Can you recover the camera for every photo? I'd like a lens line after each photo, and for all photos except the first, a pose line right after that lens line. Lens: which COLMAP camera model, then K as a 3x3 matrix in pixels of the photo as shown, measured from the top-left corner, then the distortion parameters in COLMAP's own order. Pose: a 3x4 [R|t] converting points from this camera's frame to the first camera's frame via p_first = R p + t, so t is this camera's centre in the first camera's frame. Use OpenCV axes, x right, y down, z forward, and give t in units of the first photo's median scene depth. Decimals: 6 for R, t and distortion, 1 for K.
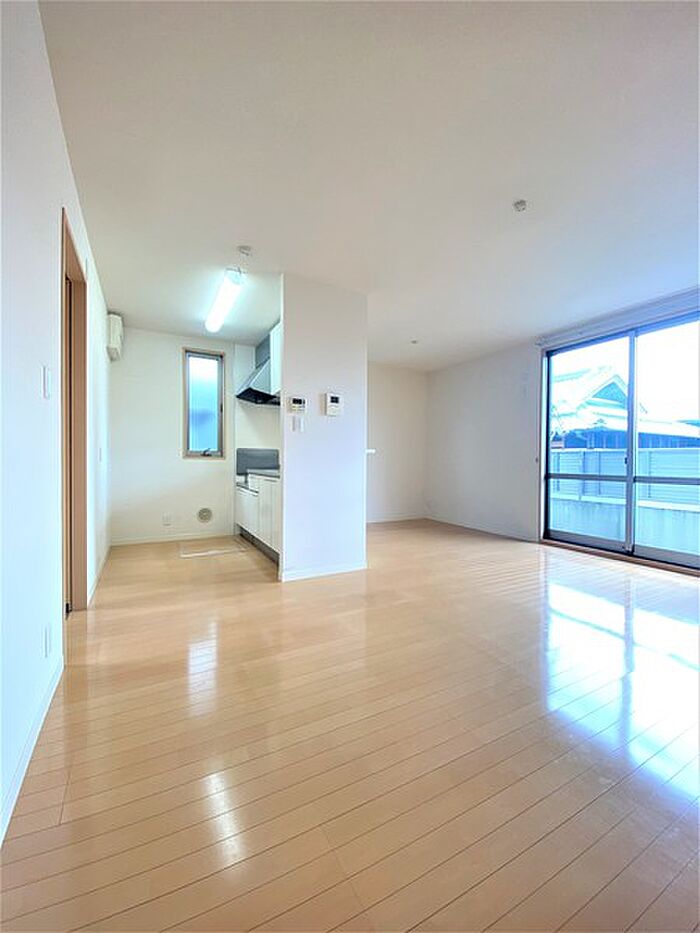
lens RADIAL K [[383.1, 0, 353.3], [0, 383.1, 467.3], [0, 0, 1]] dist [-0.000969, -0.000232]
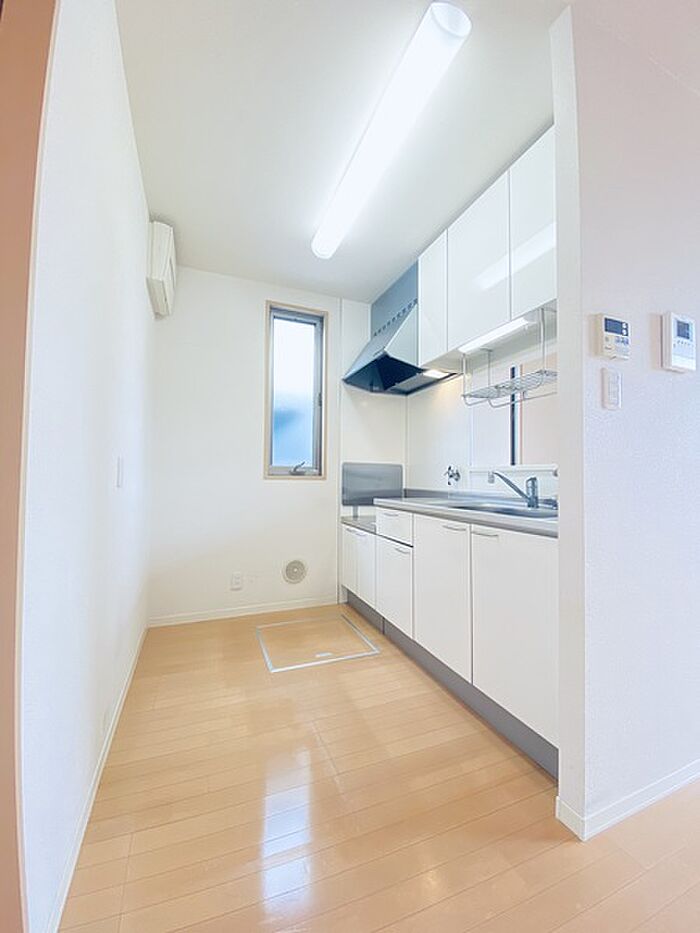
lens RADIAL K [[383.1, 0, 348.4], [0, 383.1, 463.2], [0, 0, 1]] dist [-0.000969, -0.000232]
pose [[0.991582, -0.003295, -0.129437, -0.227723], [-0.004016, 0.998412, -0.056183, -0.014095], [0.129417, 0.056230, 0.989995, 0.405352]]
